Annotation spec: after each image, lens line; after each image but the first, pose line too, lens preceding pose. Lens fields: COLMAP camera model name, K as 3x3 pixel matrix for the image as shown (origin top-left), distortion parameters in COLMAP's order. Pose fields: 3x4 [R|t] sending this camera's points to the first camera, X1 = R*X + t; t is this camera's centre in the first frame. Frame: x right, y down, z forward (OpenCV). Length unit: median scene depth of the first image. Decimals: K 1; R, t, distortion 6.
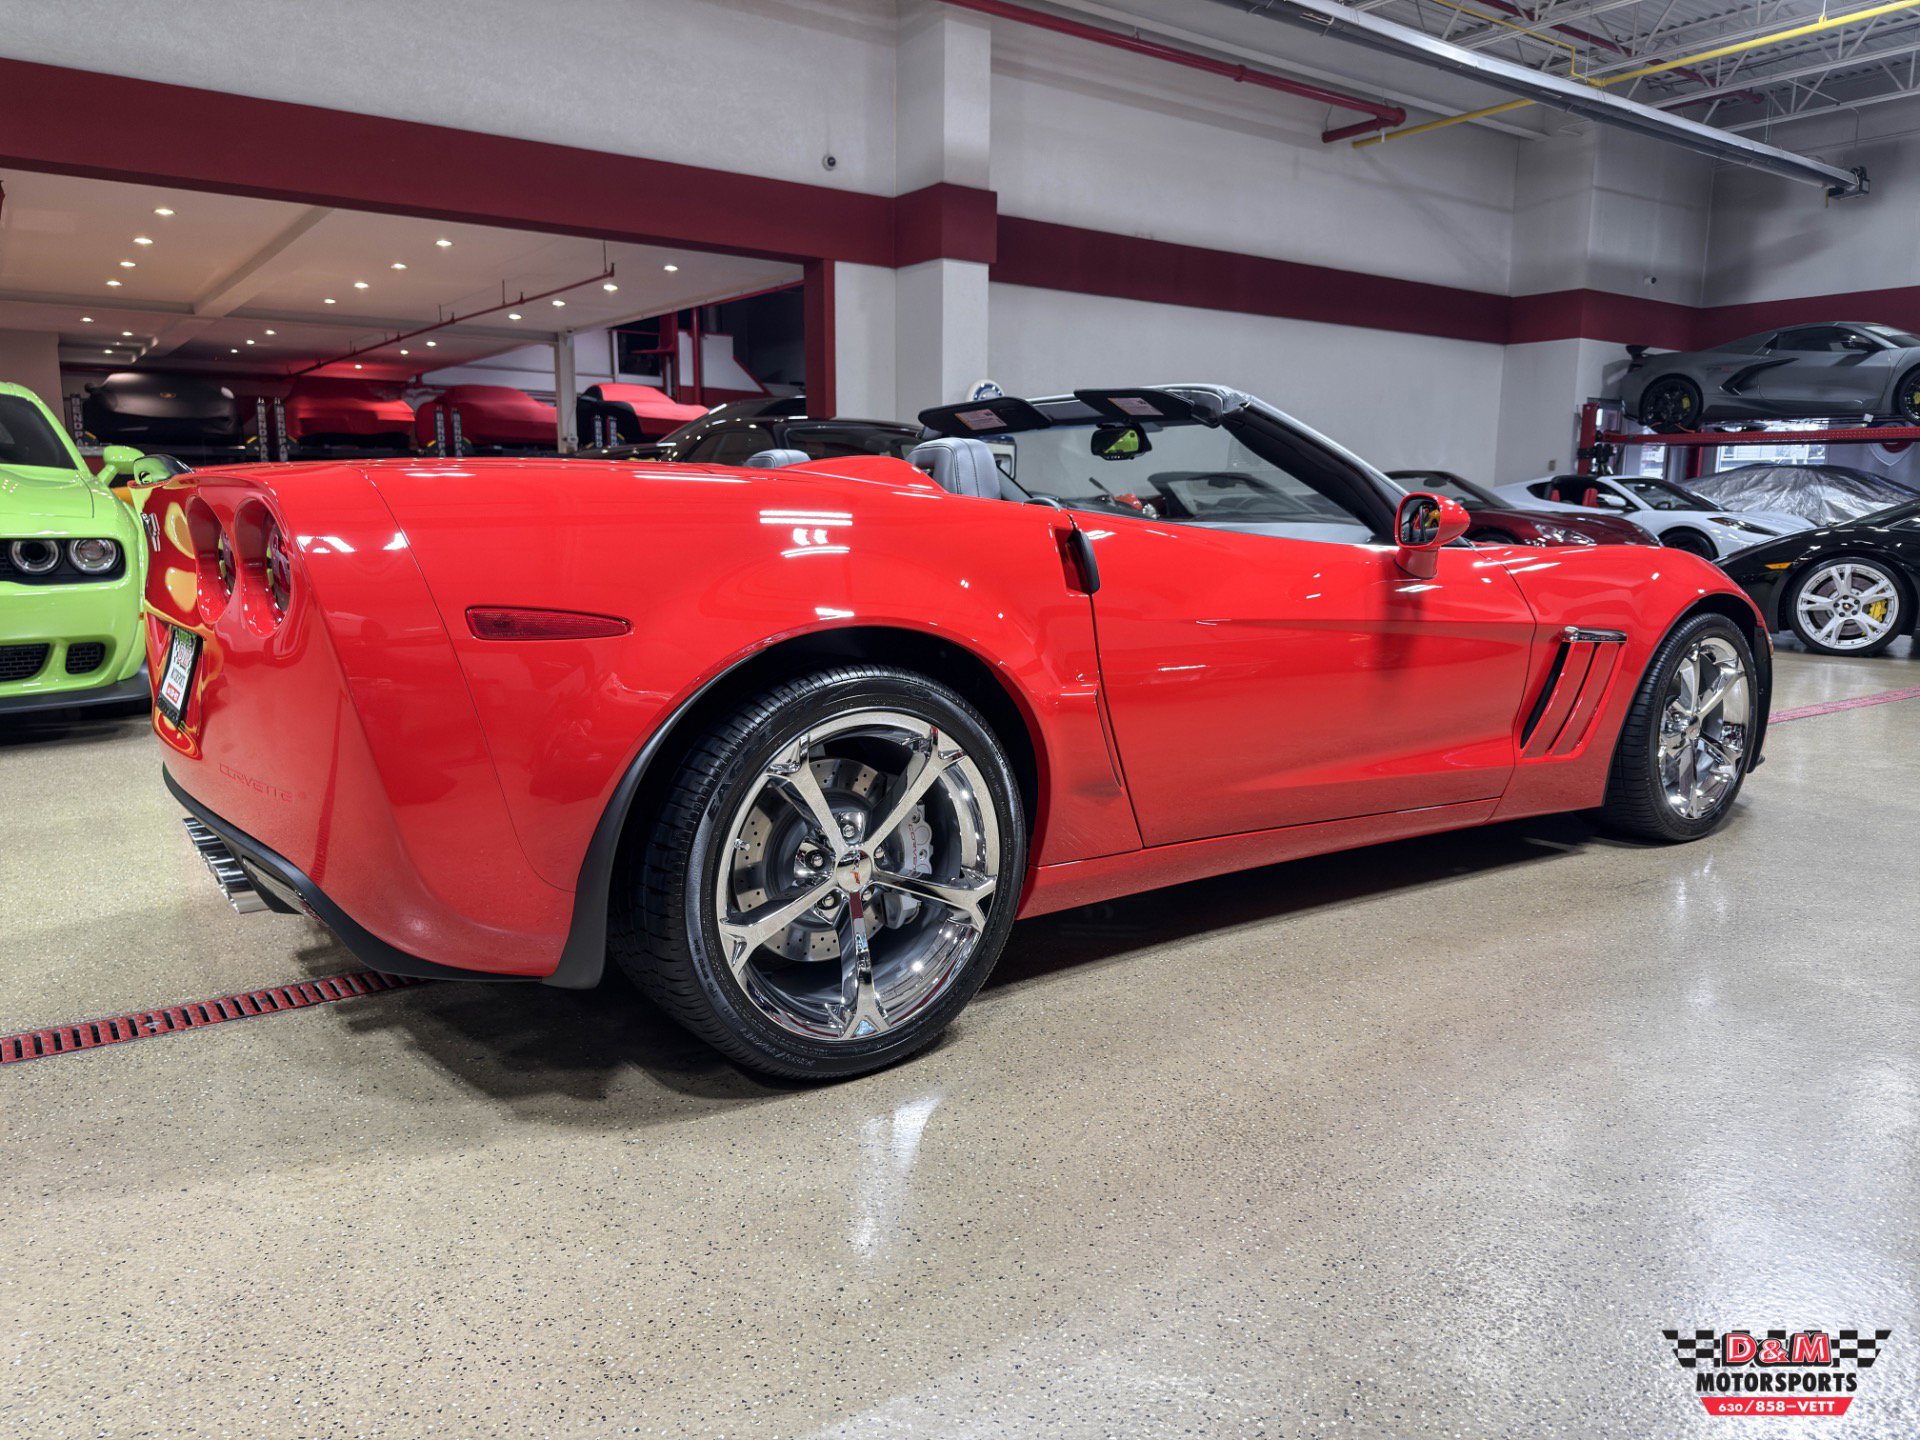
lens RADIAL K [[1359.9, 0, 934.6], [0, 1359.9, 716.9], [0, 0, 1]] dist [0.031154, -0.048369]
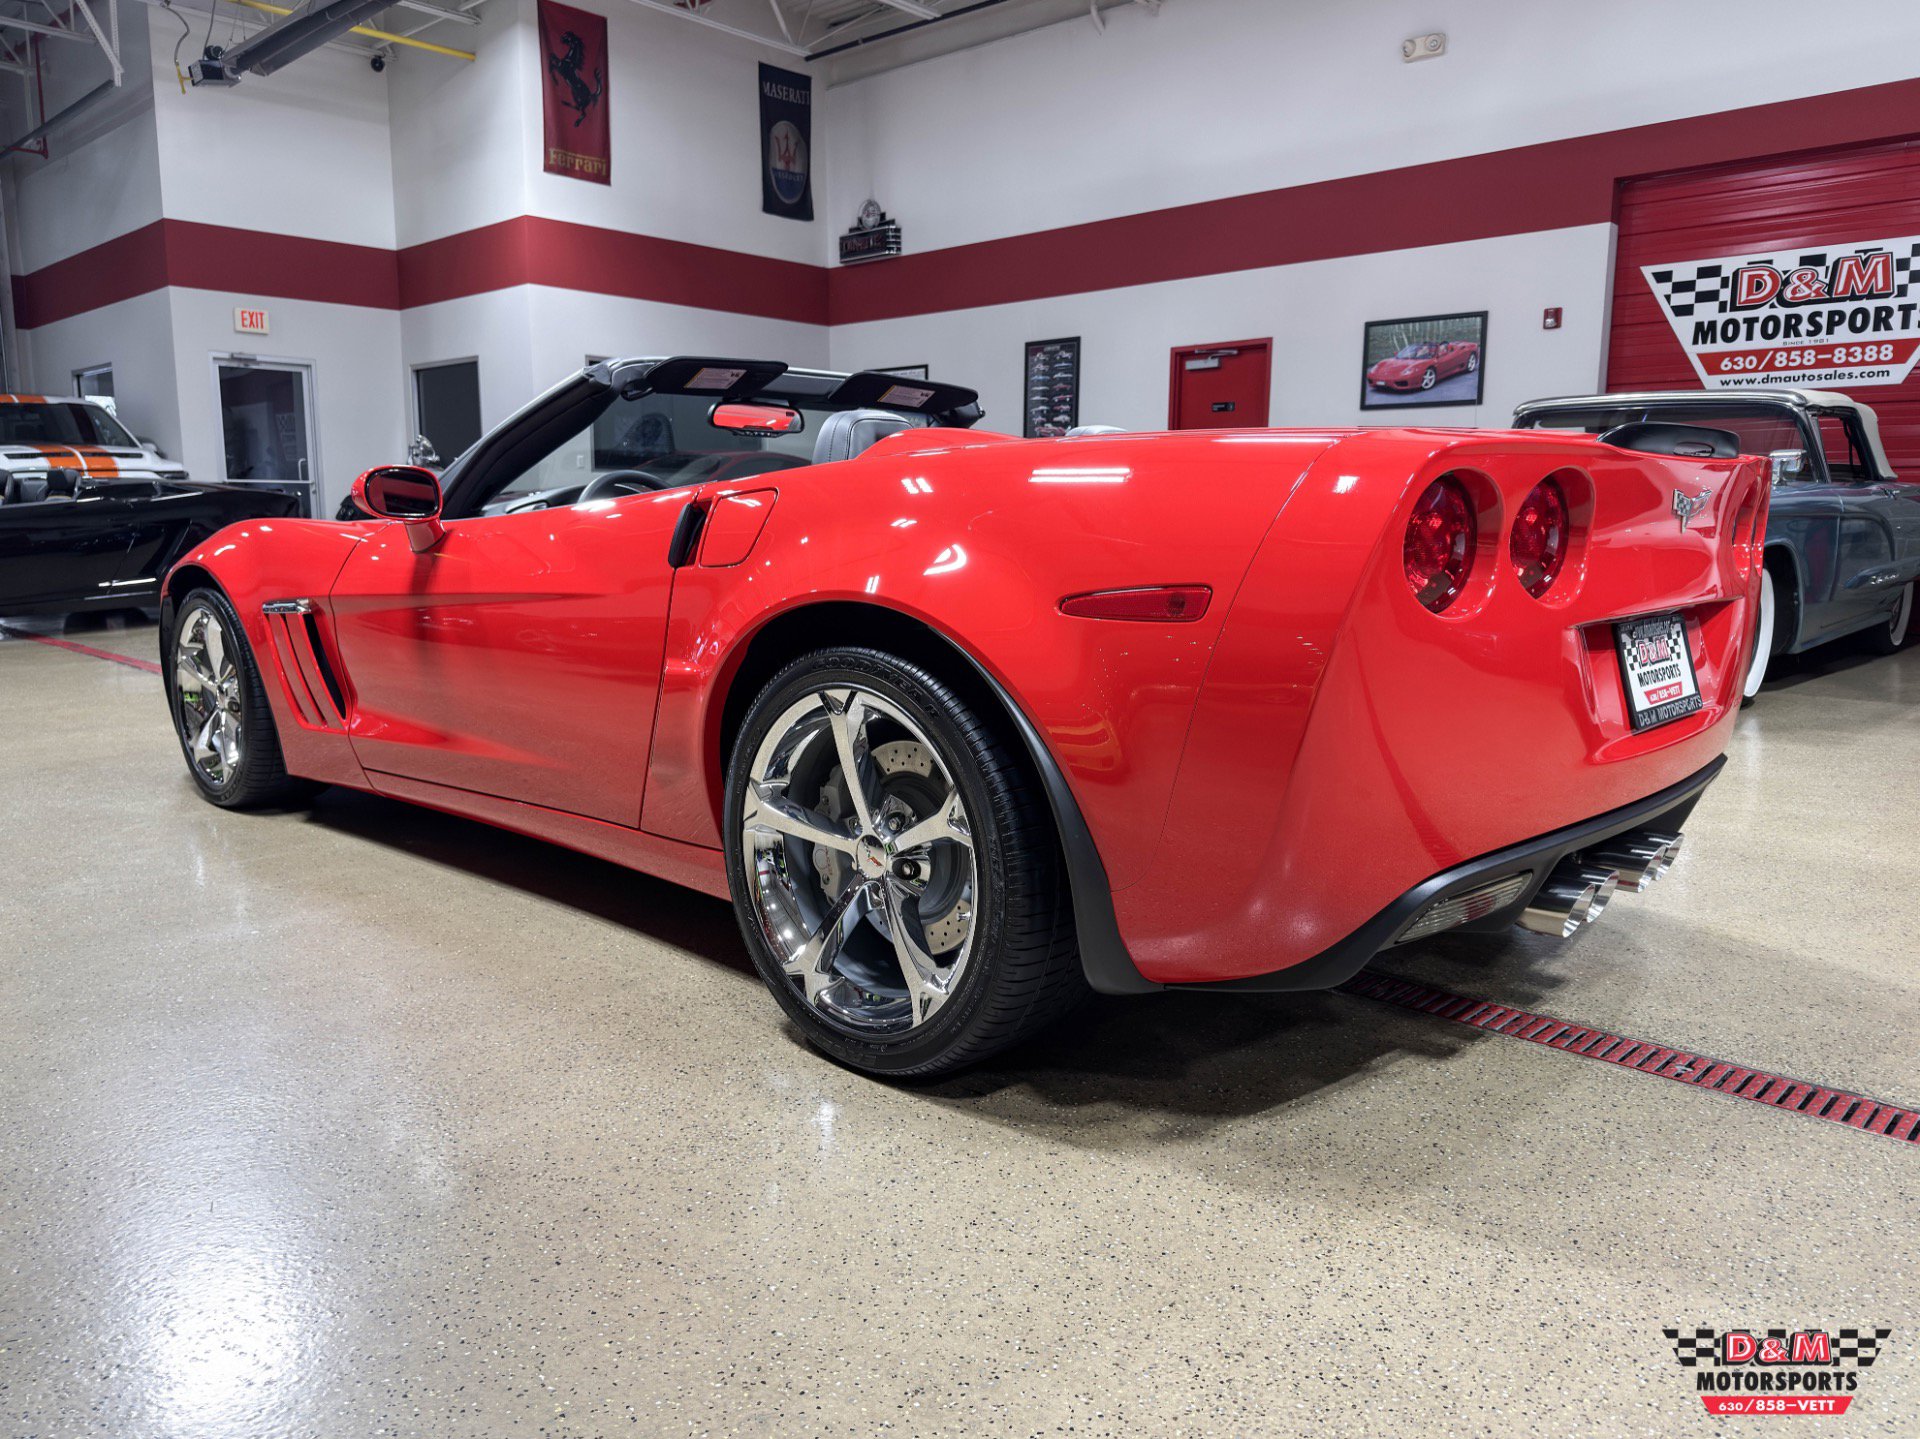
lens RADIAL K [[1424.4, 0, 930.8], [0, 1424.4, 715.6], [0, 0, 1]] dist [0.006497, -0.006933]
pose [[-0.203025, -0.145992, 0.968229, -0.395066], [0.146688, 0.973129, 0.177490, -0.068818], [-0.968124, 0.178063, -0.176154, 0.472403]]
